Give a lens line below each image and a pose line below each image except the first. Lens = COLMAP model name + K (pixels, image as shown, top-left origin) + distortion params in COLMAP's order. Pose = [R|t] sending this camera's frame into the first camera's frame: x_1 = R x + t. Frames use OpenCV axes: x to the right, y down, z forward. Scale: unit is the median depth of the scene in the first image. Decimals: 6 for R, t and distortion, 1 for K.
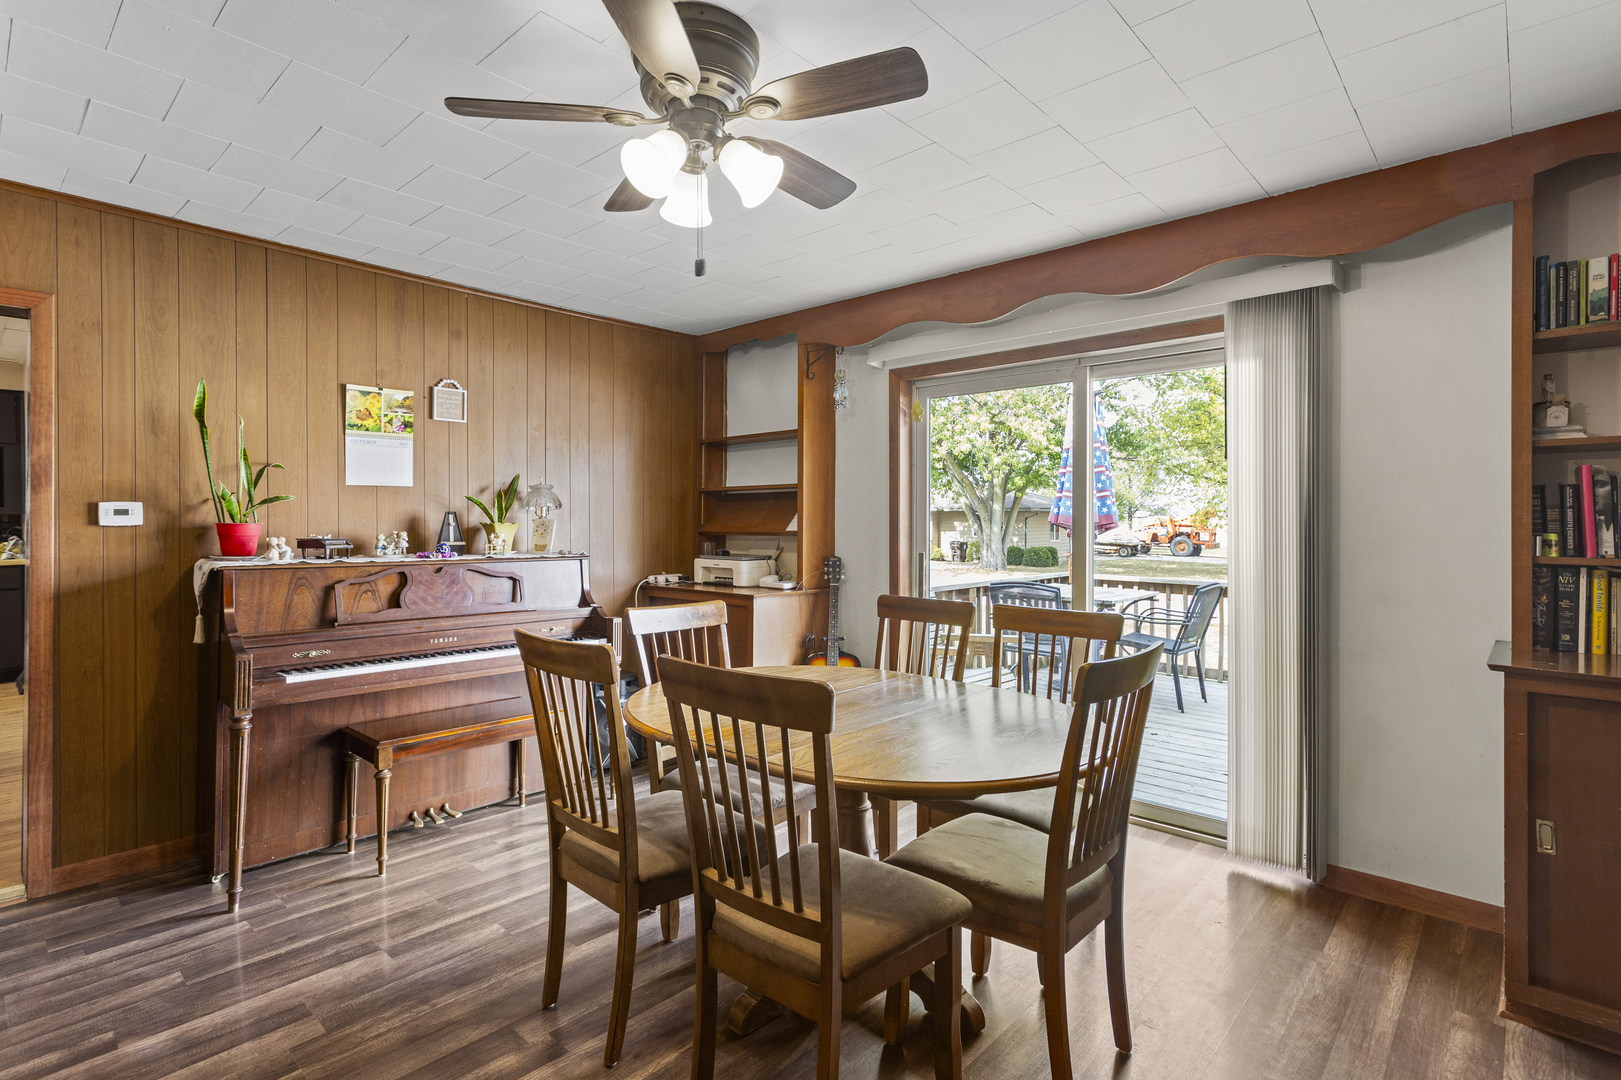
lens RADIAL K [[796.9, 0, 808.1], [0, 796.9, 521.4], [0, 0, 1]] dist [0.001968, 0.000742]
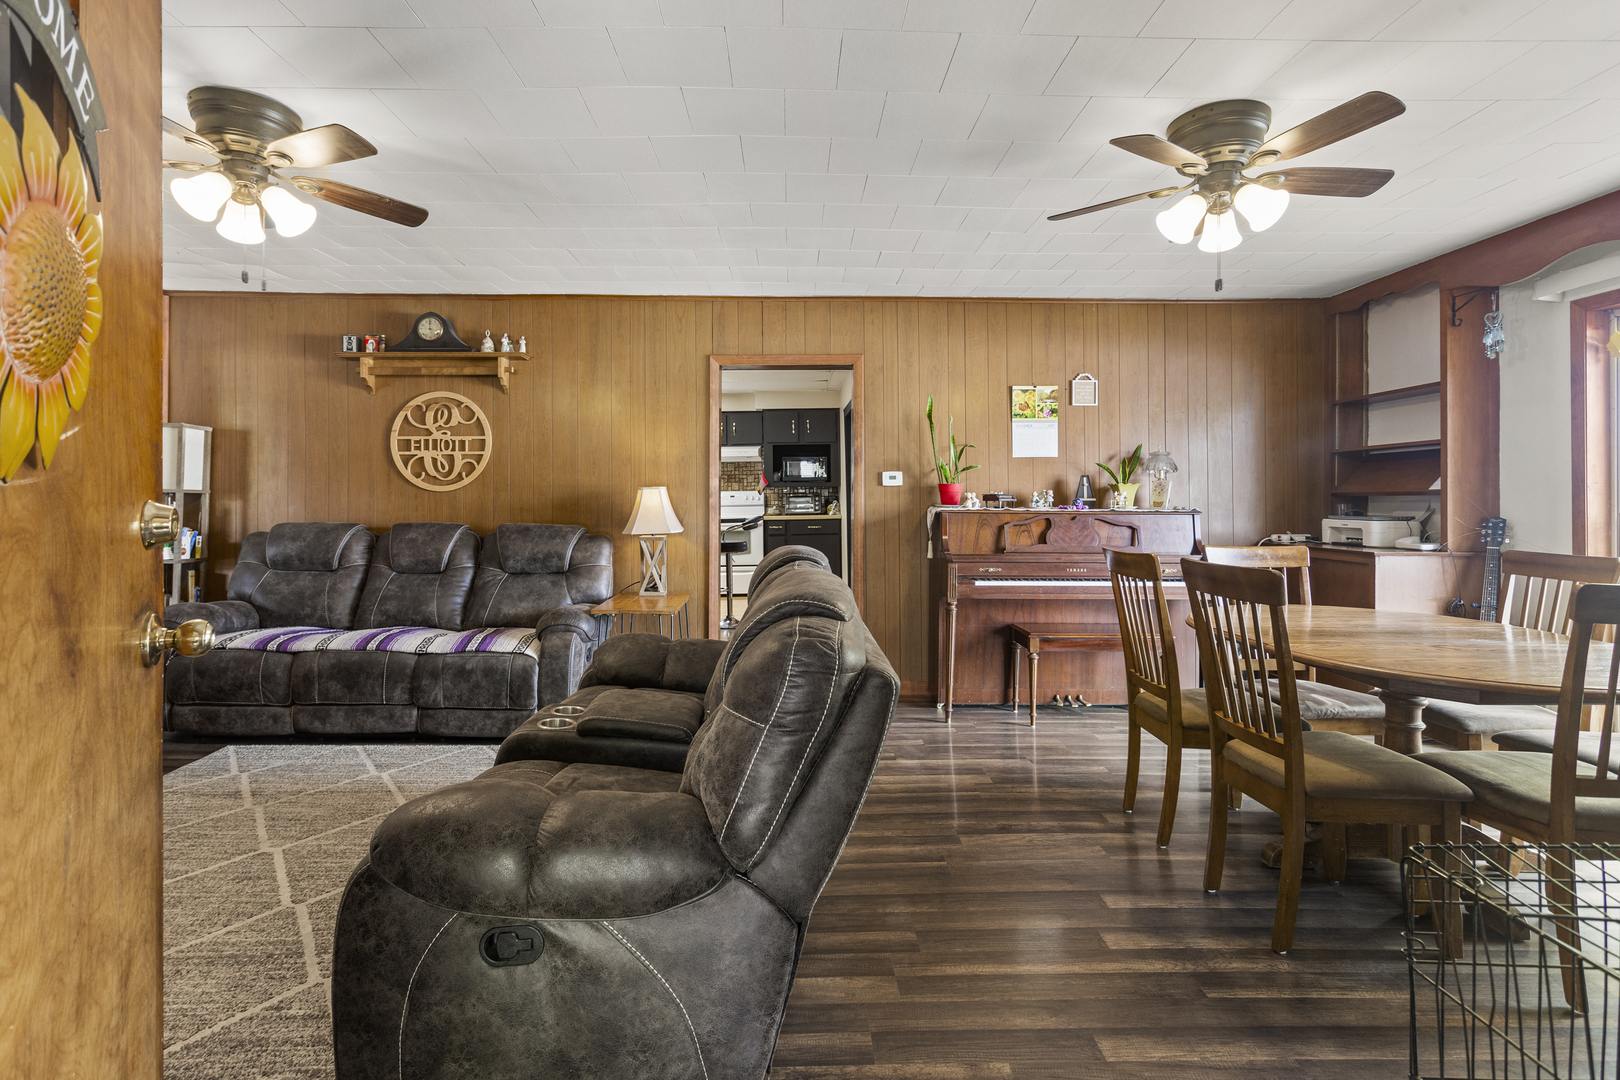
lens RADIAL K [[799.8, 0, 808.6], [0, 799.8, 495.7], [0, 0, 1]] dist [-0.000747, 0.000302]
pose [[0.695881, -0.005465, -0.718136, 0.190419], [0.003640, 0.999985, -0.004082, 0.027337], [0.718148, 0.000227, 0.695890, -0.251674]]
